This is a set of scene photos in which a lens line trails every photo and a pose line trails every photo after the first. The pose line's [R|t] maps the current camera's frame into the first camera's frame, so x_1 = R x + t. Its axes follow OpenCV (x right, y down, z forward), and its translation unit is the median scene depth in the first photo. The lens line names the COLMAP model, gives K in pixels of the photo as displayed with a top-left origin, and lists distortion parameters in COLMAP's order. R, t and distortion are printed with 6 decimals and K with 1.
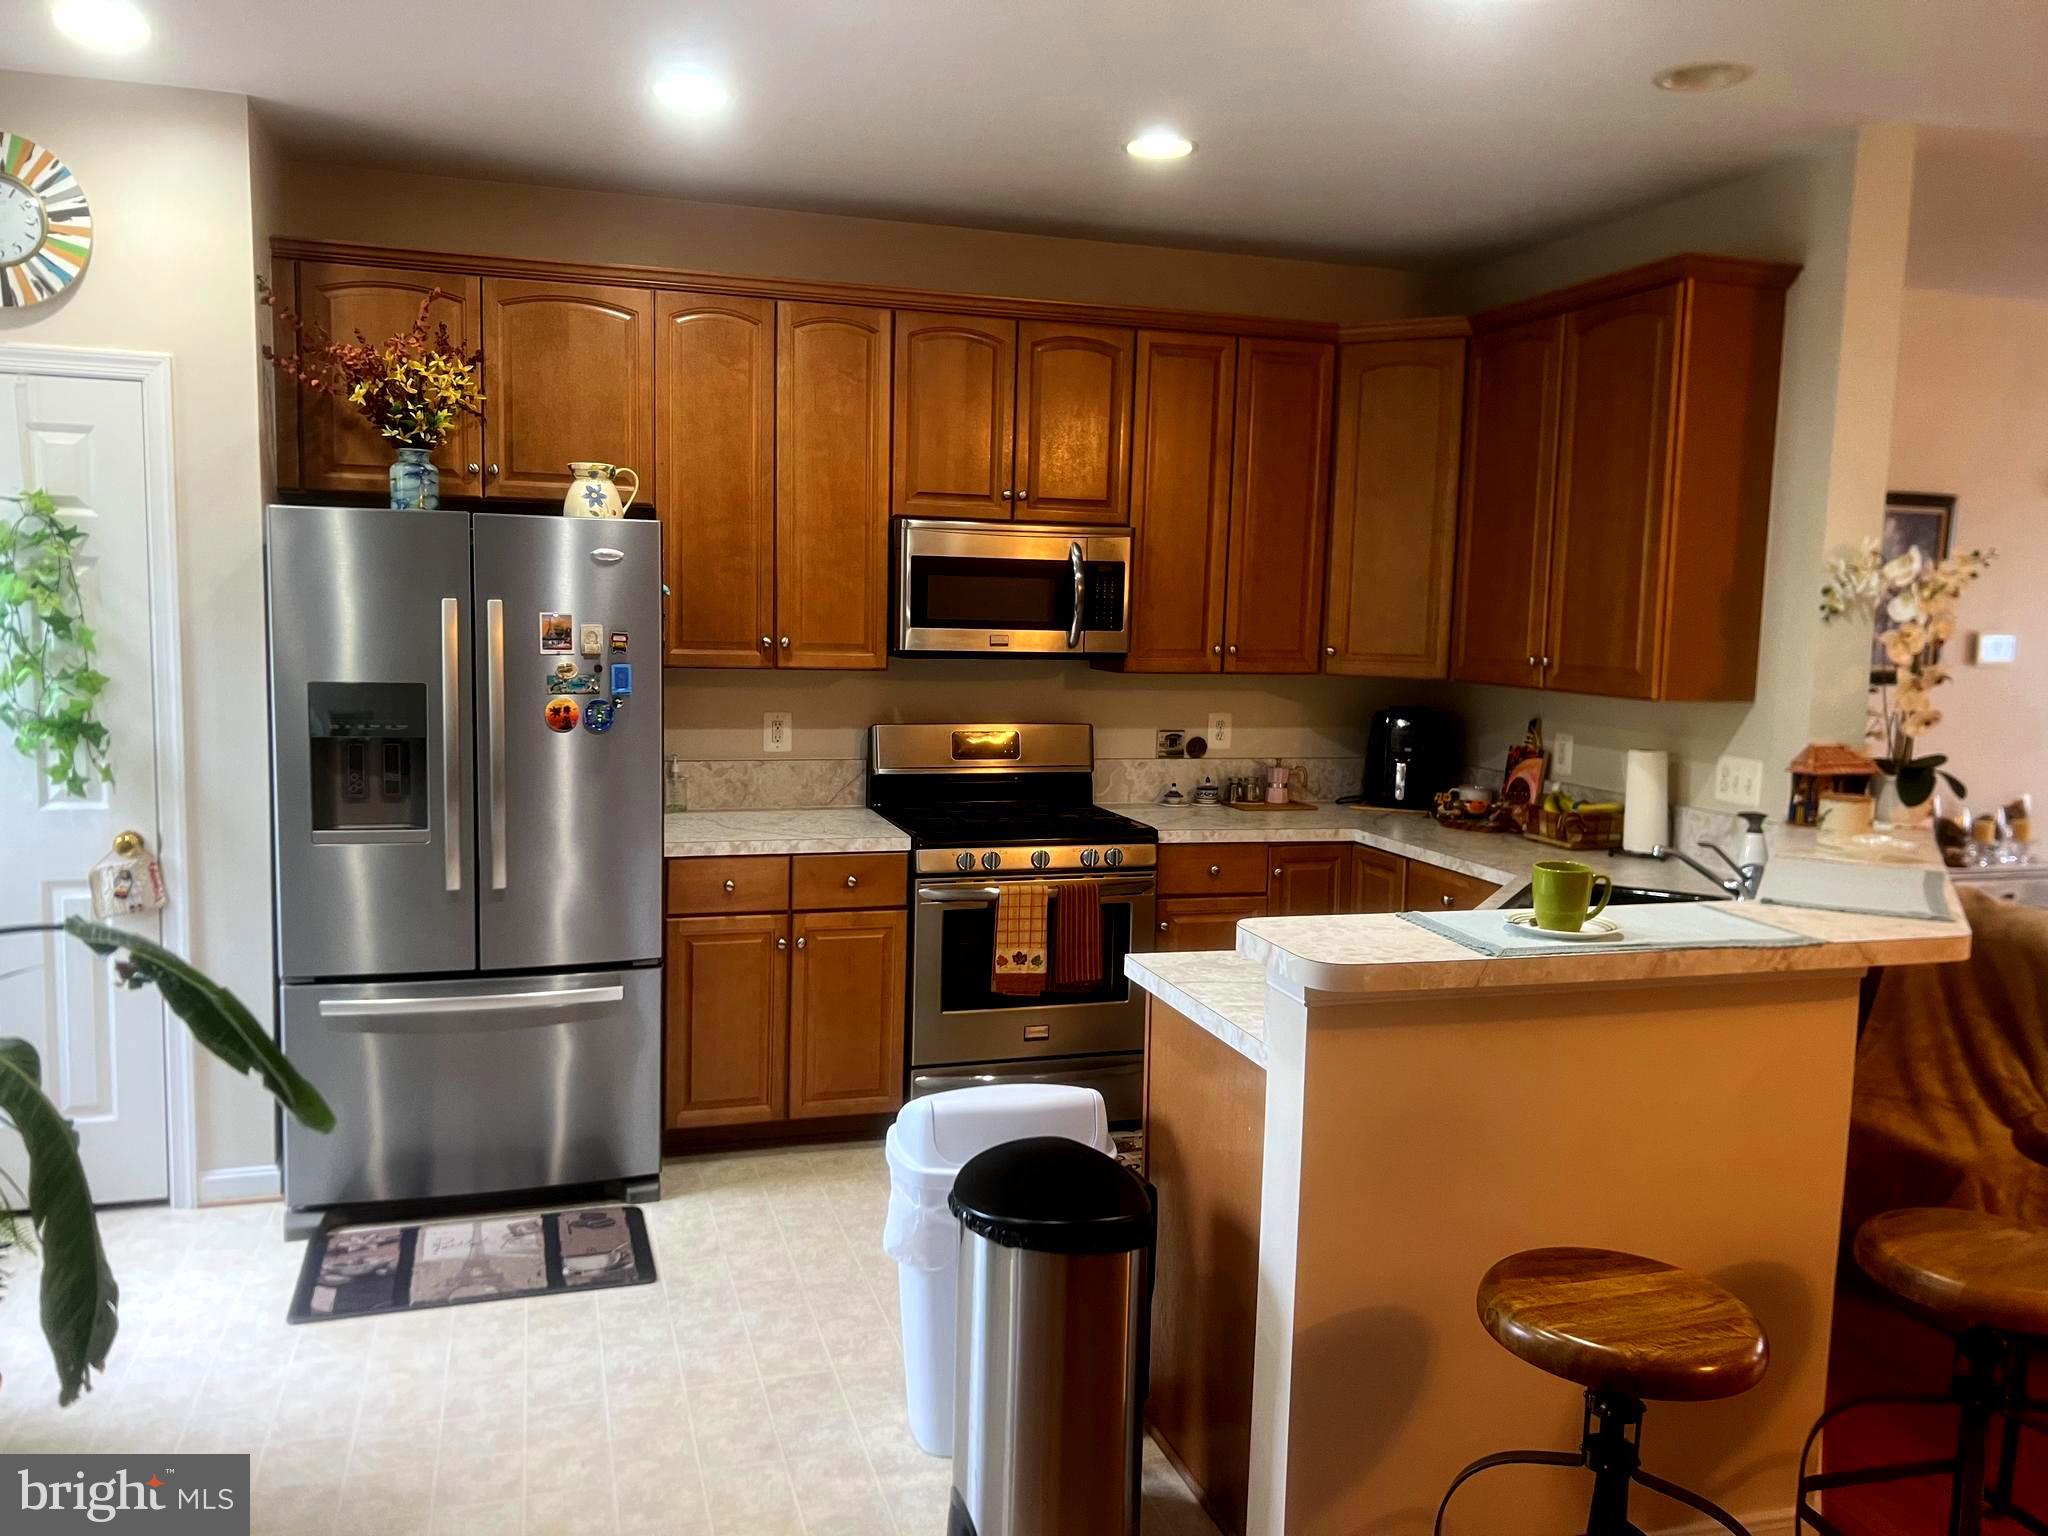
lens RADIAL K [[1545.0, 0, 1019.3], [0, 1545.0, 756.3], [0, 0, 1]] dist [0.061632, -0.079748]
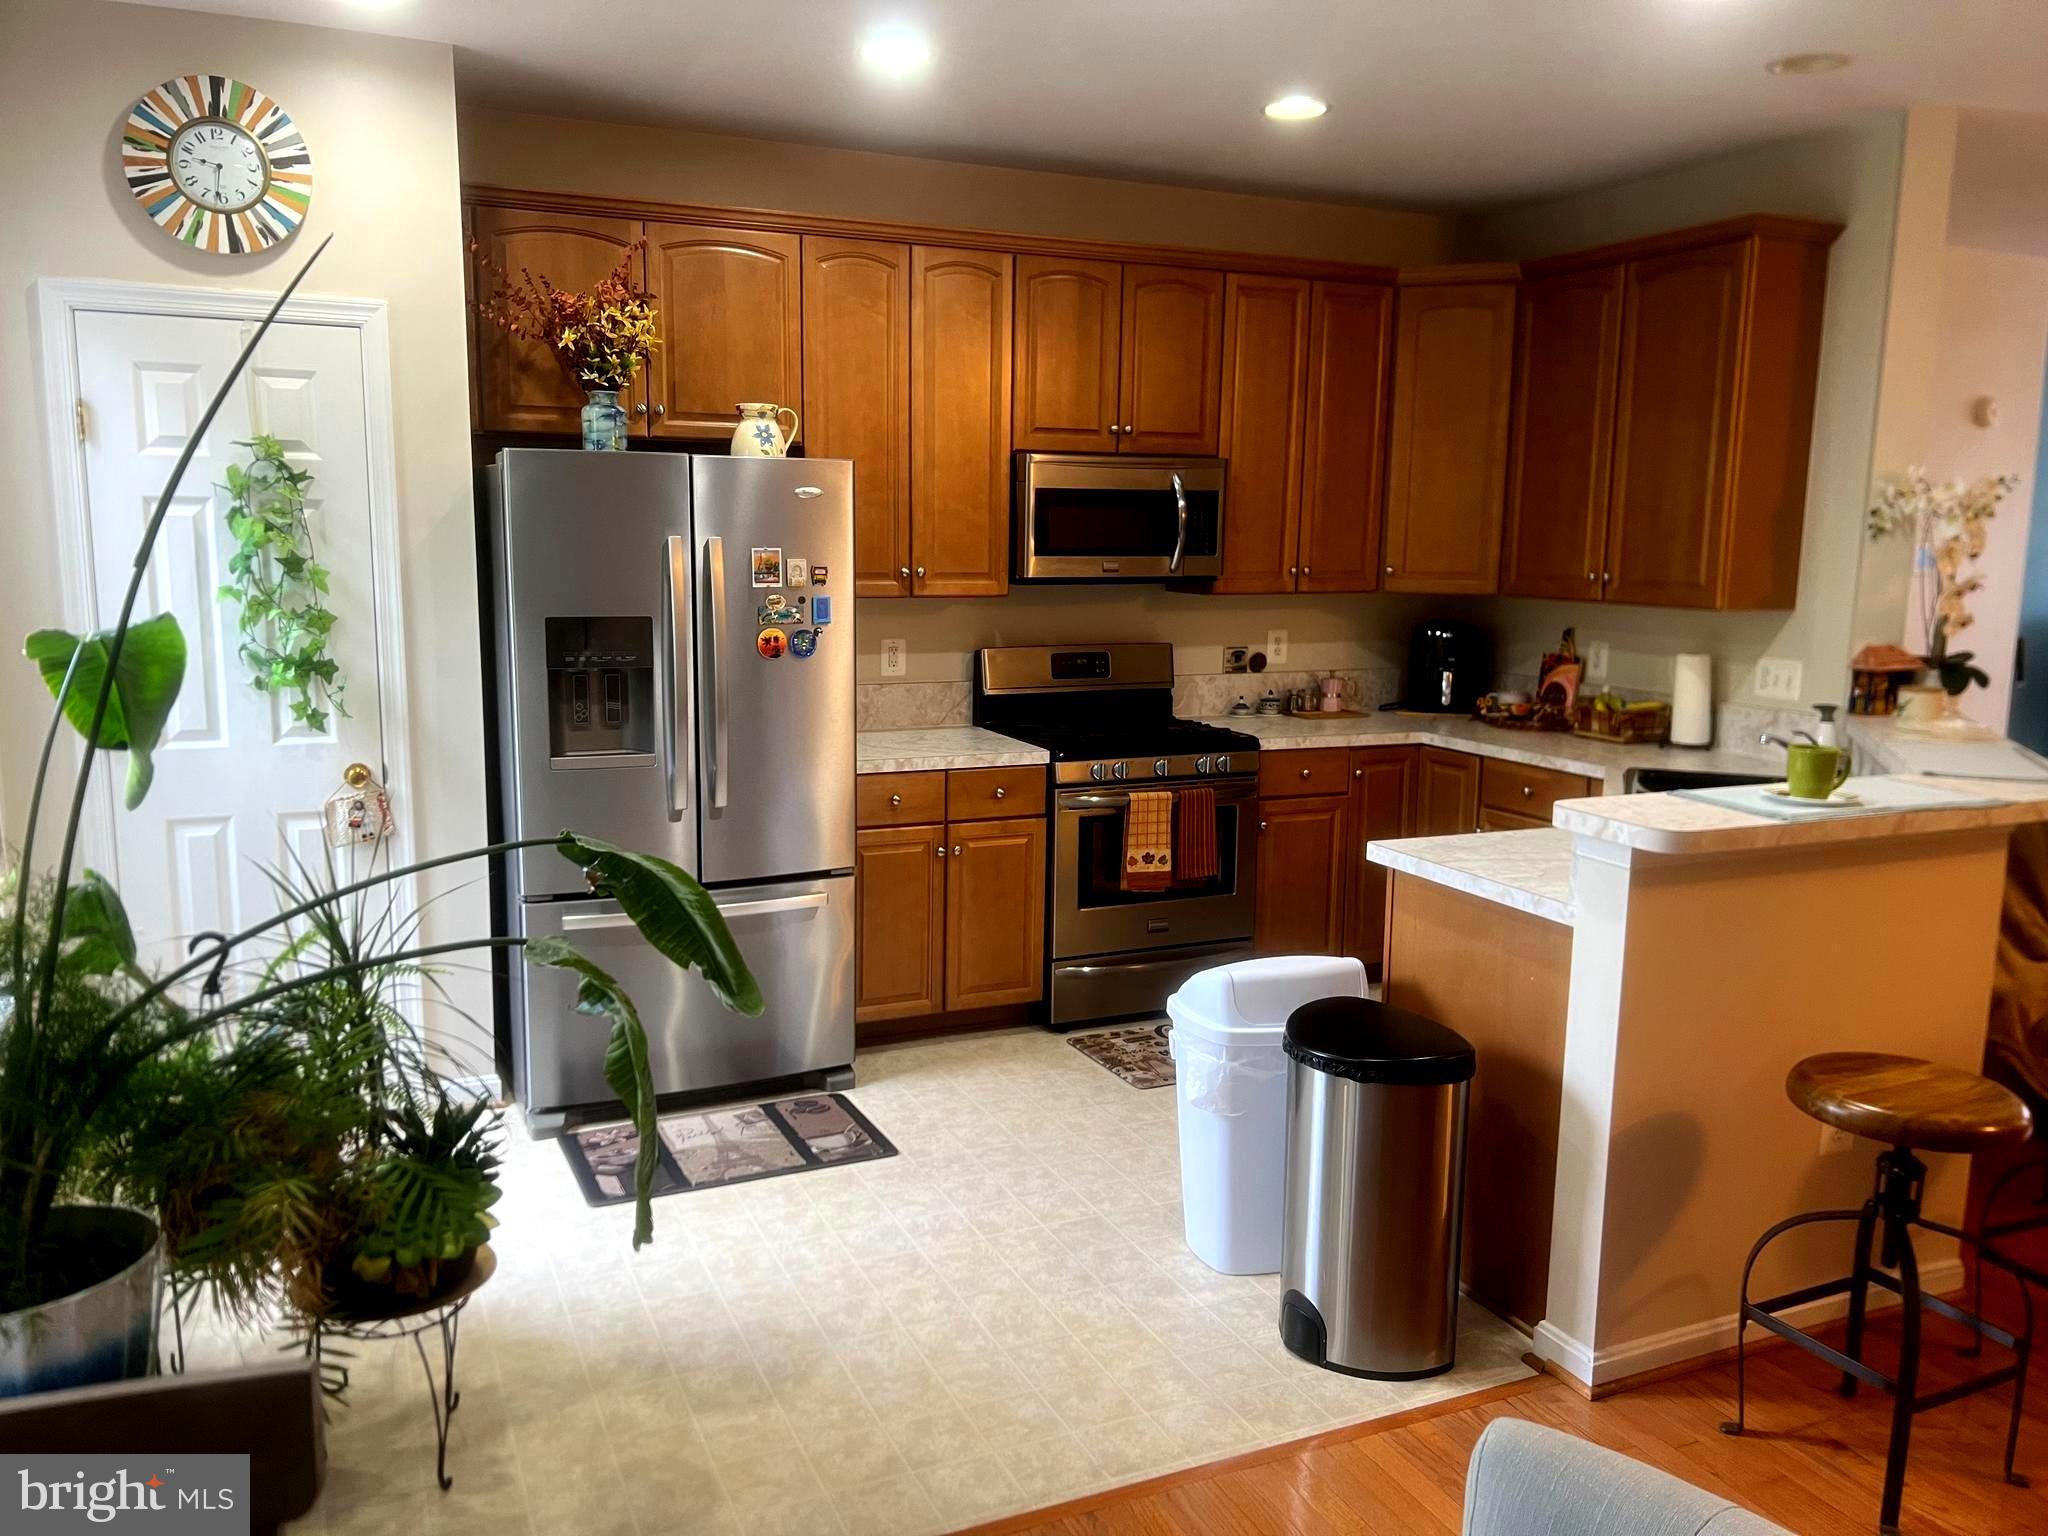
lens RADIAL K [[1544.7, 0, 1009.9], [0, 1544.7, 763.2], [0, 0, 1]] dist [0.069819, -0.106903]
pose [[0.992862, -0.030367, 0.115335, -0.237702], [0.024034, 0.998147, 0.055909, -0.000143], [-0.116819, -0.052738, 0.991752, -0.077445]]
